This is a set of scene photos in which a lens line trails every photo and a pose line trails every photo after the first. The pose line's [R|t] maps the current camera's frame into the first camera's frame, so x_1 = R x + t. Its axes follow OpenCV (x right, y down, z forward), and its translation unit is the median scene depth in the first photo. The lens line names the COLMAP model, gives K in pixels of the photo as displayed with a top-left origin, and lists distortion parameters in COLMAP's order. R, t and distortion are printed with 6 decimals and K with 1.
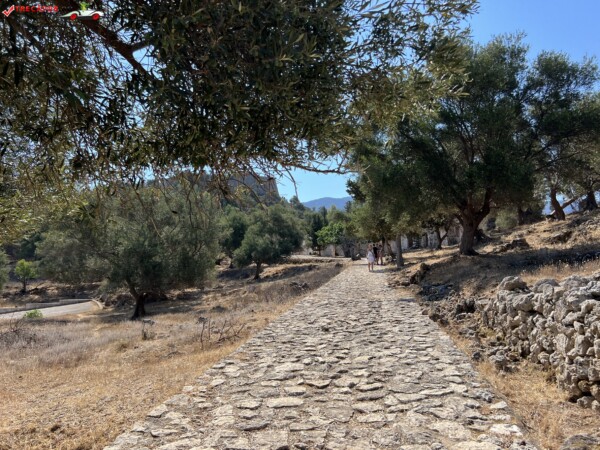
lens RADIAL K [[393.2, 0, 300.0], [0, 393.2, 225.0], [0, 0, 1]] dist [-0.004302, -0.001311]
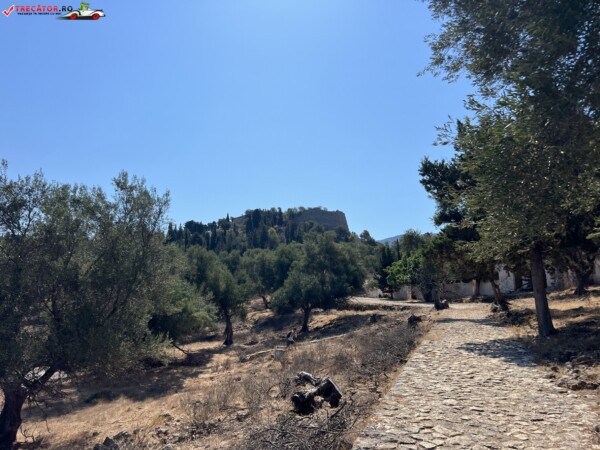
lens RADIAL K [[393.2, 0, 300.0], [0, 393.2, 225.0], [0, 0, 1]] dist [-0.004302, -0.001311]
pose [[0.981776, -0.025436, -0.188334, 0.028626], [0.006563, 0.994949, -0.100166, 0.010550], [0.189931, 0.097105, 0.976984, 0.231786]]
